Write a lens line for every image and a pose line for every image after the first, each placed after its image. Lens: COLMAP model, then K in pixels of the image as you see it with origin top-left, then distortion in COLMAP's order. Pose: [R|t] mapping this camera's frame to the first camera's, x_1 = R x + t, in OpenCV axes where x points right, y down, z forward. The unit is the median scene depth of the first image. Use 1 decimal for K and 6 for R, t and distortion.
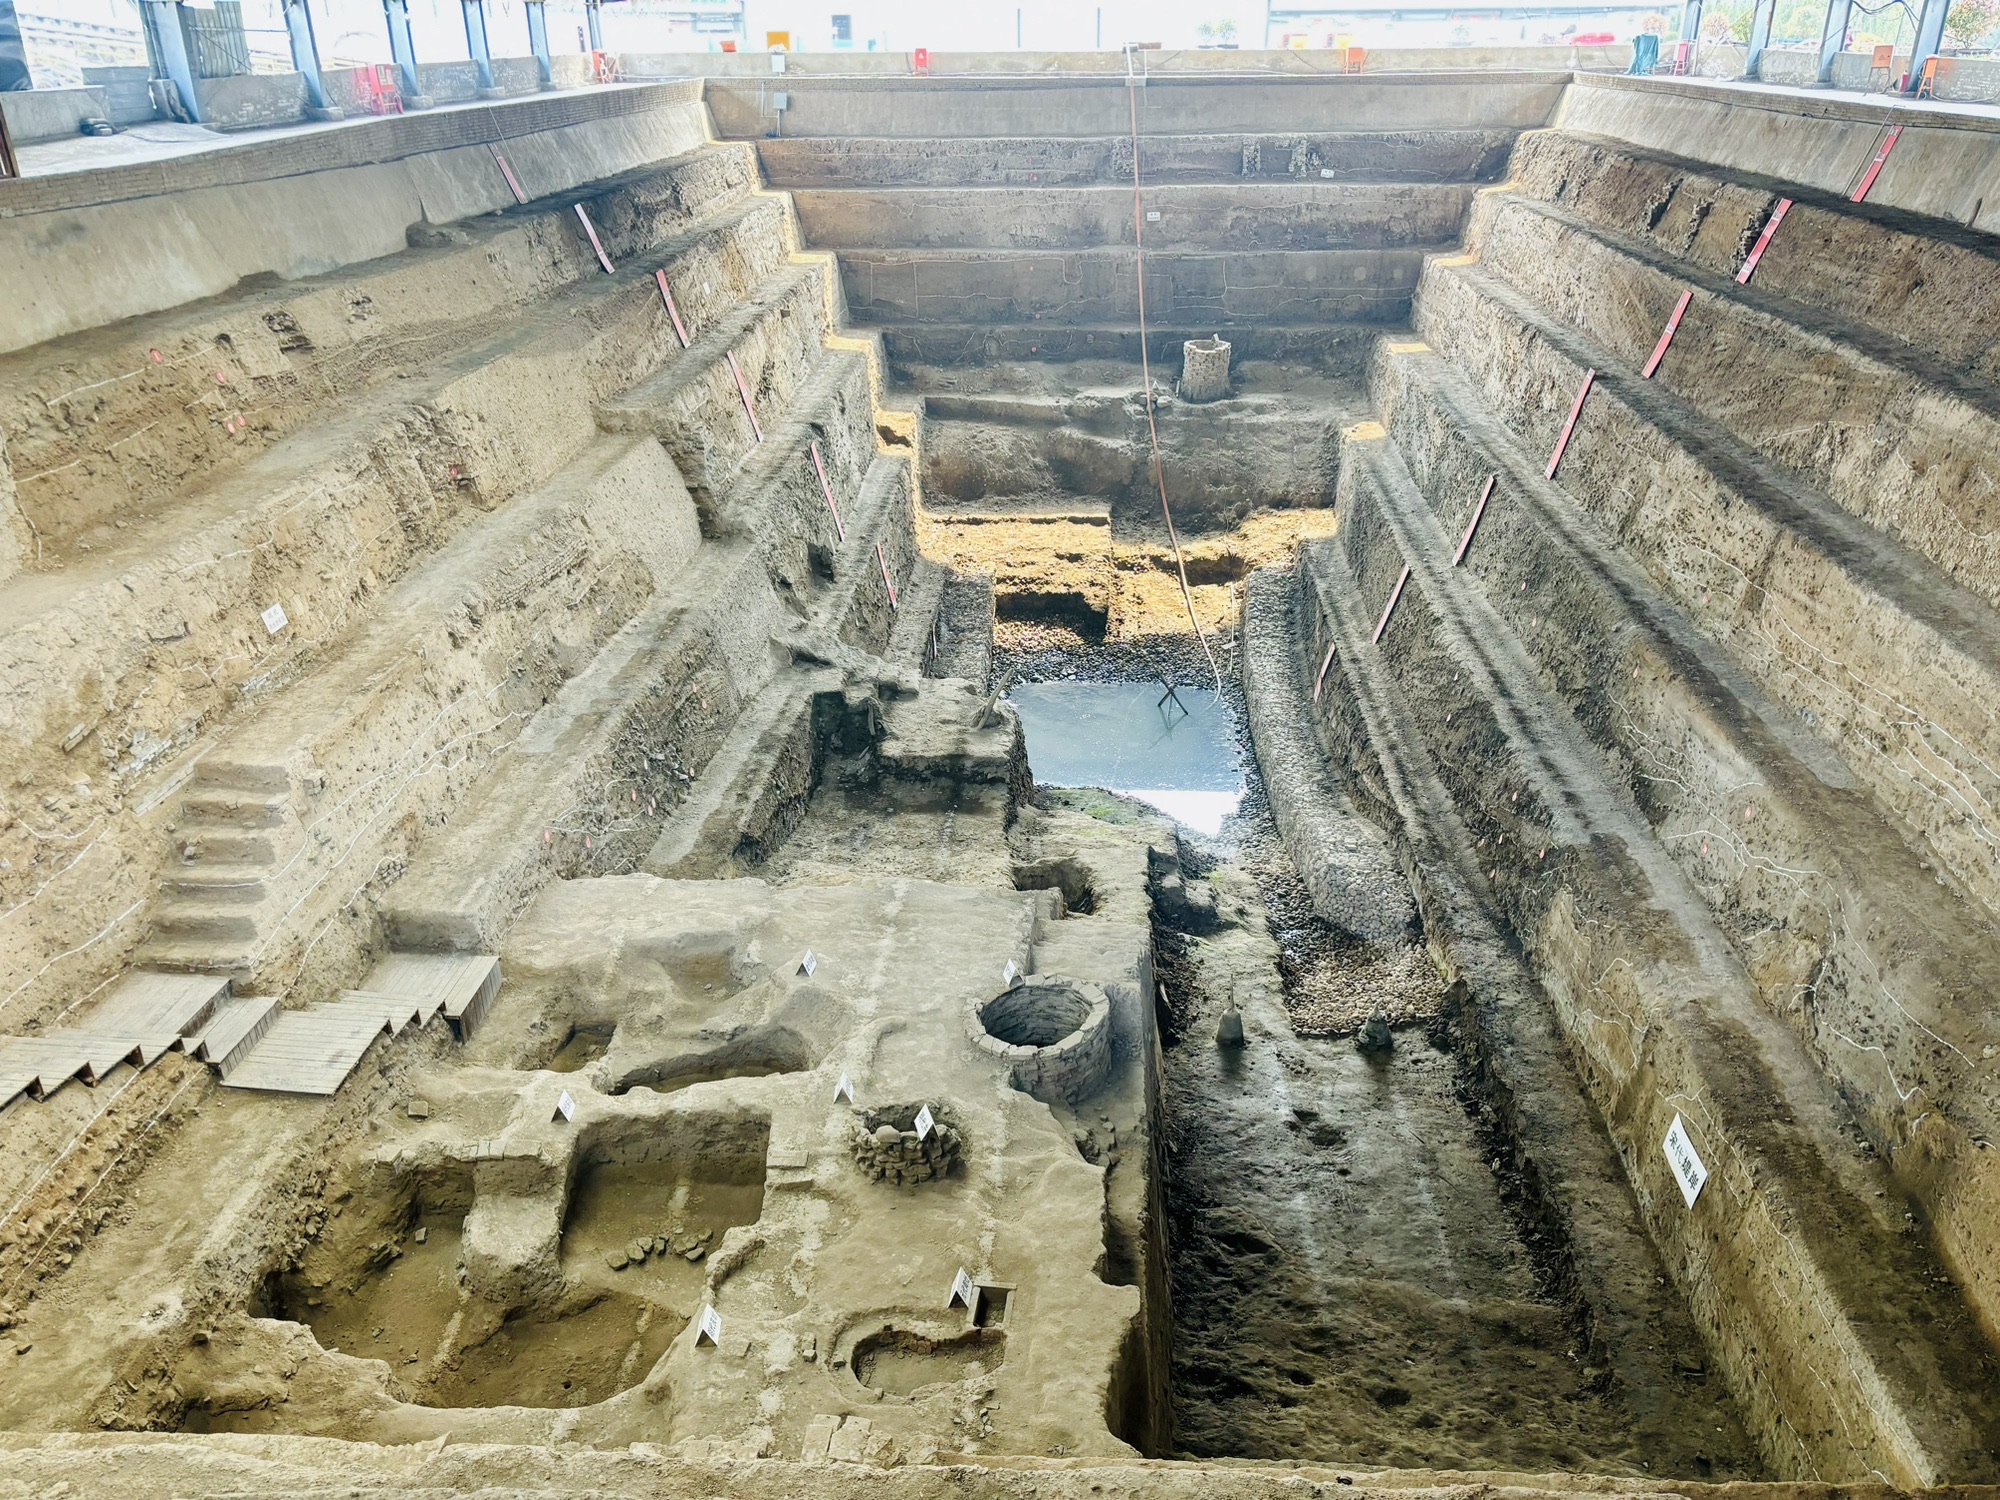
lens RADIAL K [[1521.1, 0, 1012.1], [0, 1521.1, 762.9], [0, 0, 1]] dist [0.057131, -0.060297]
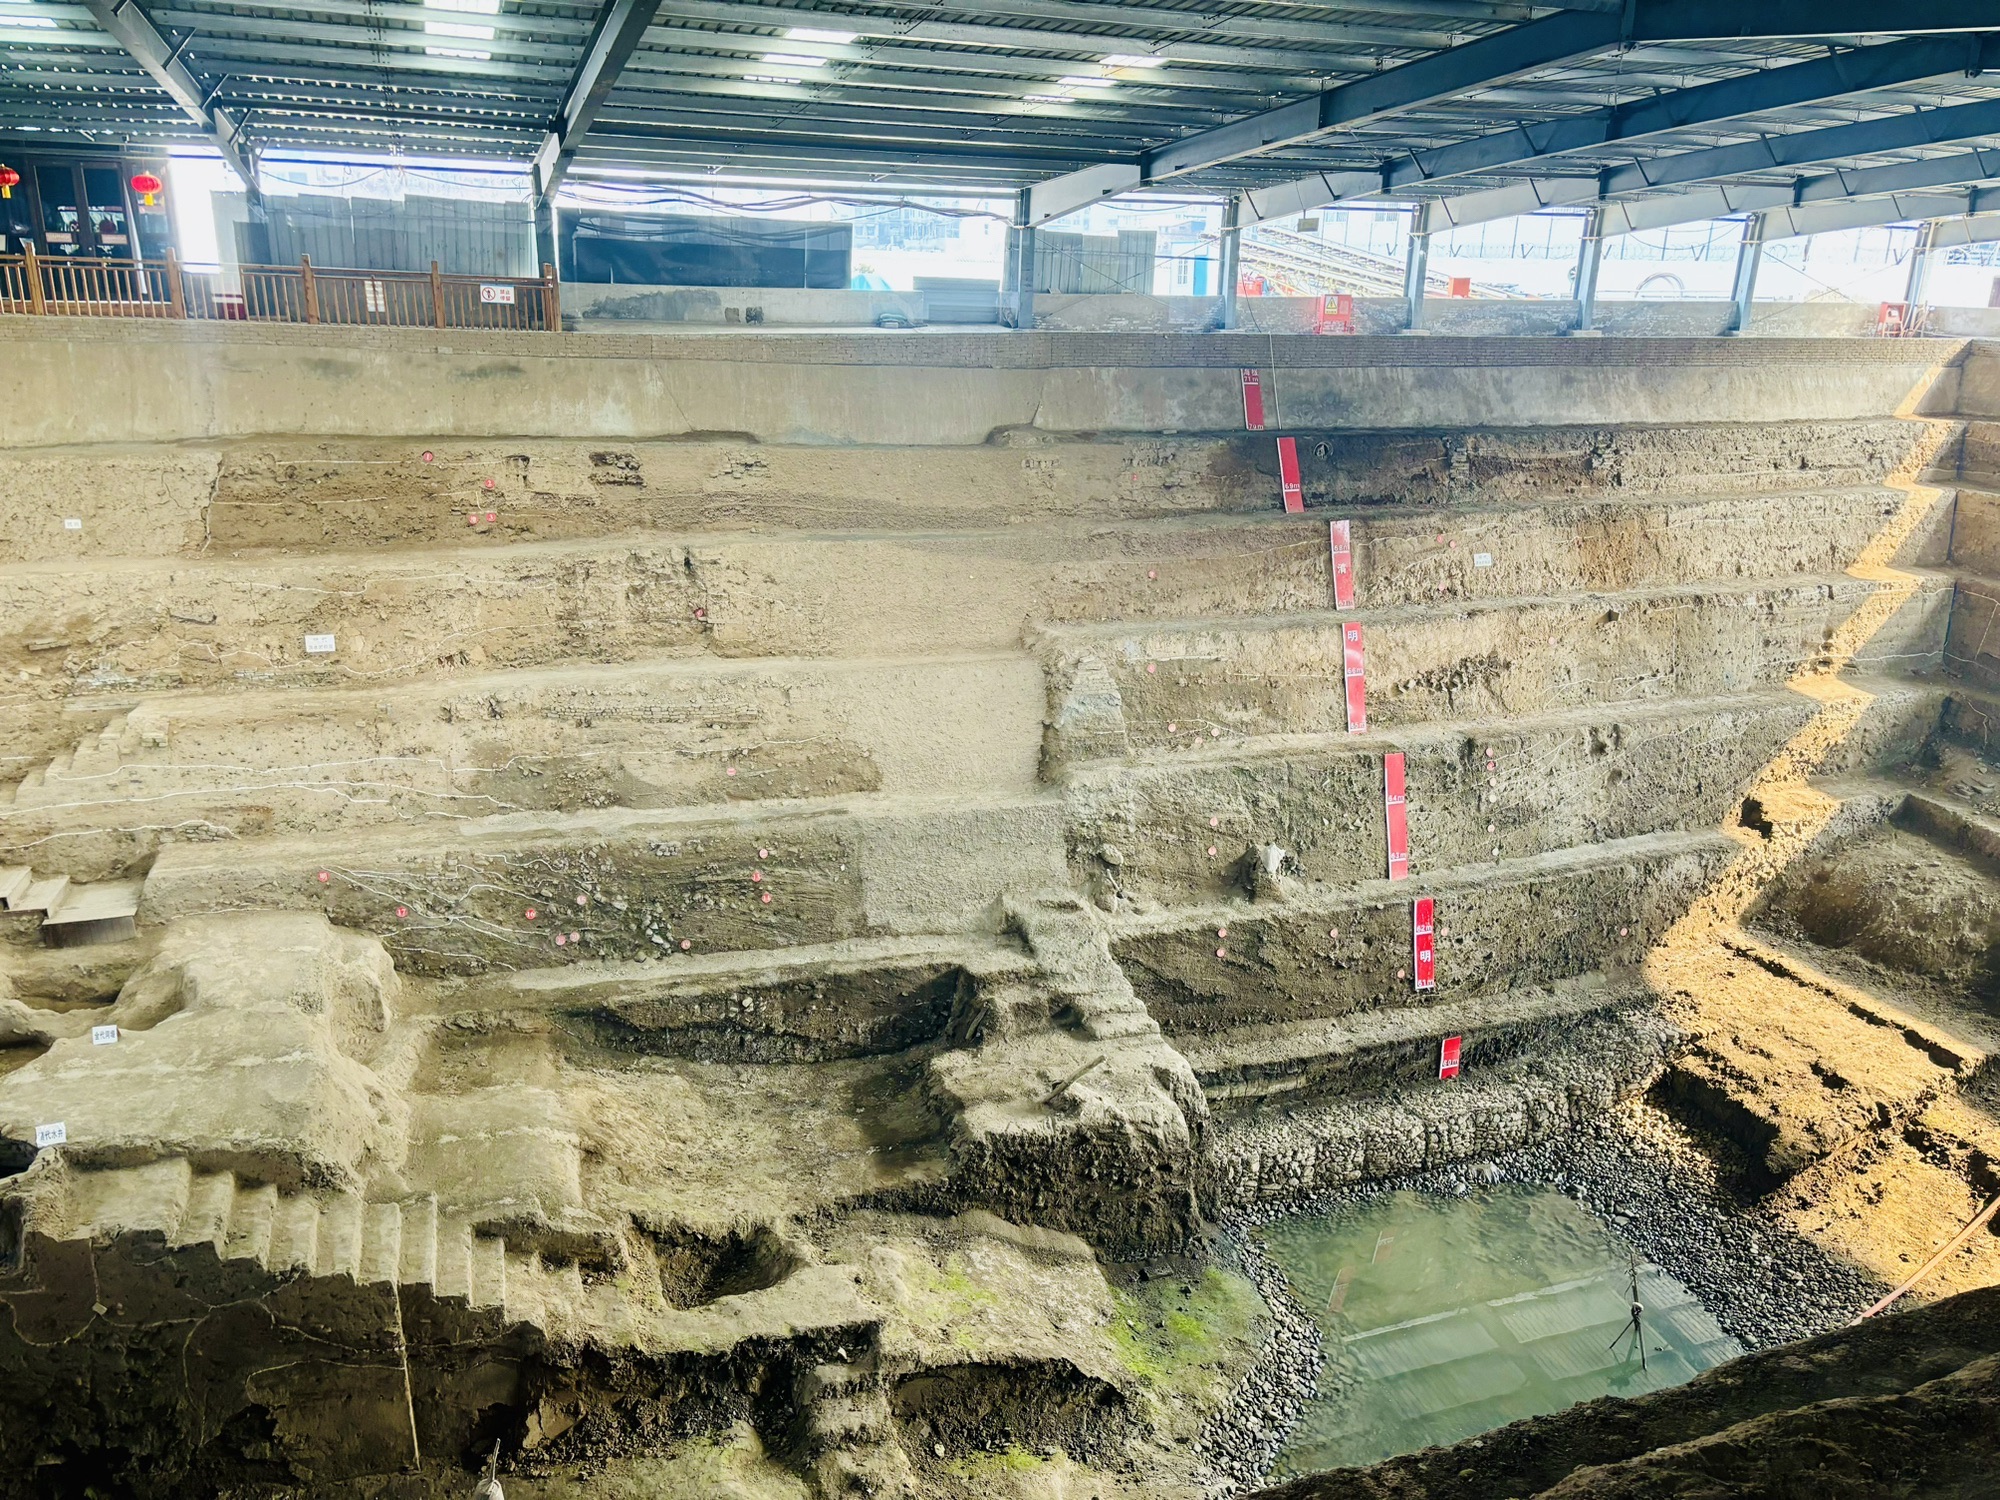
lens RADIAL K [[1521.1, 0, 1012.1], [0, 1521.1, 762.9], [0, 0, 1]] dist [0.057131, -0.060297]
pose [[0.382453, 0.306832, -0.871541, 0.853880], [-0.426176, 0.895503, 0.128251, -0.386366], [0.819819, 0.322380, 0.473253, 0.805144]]
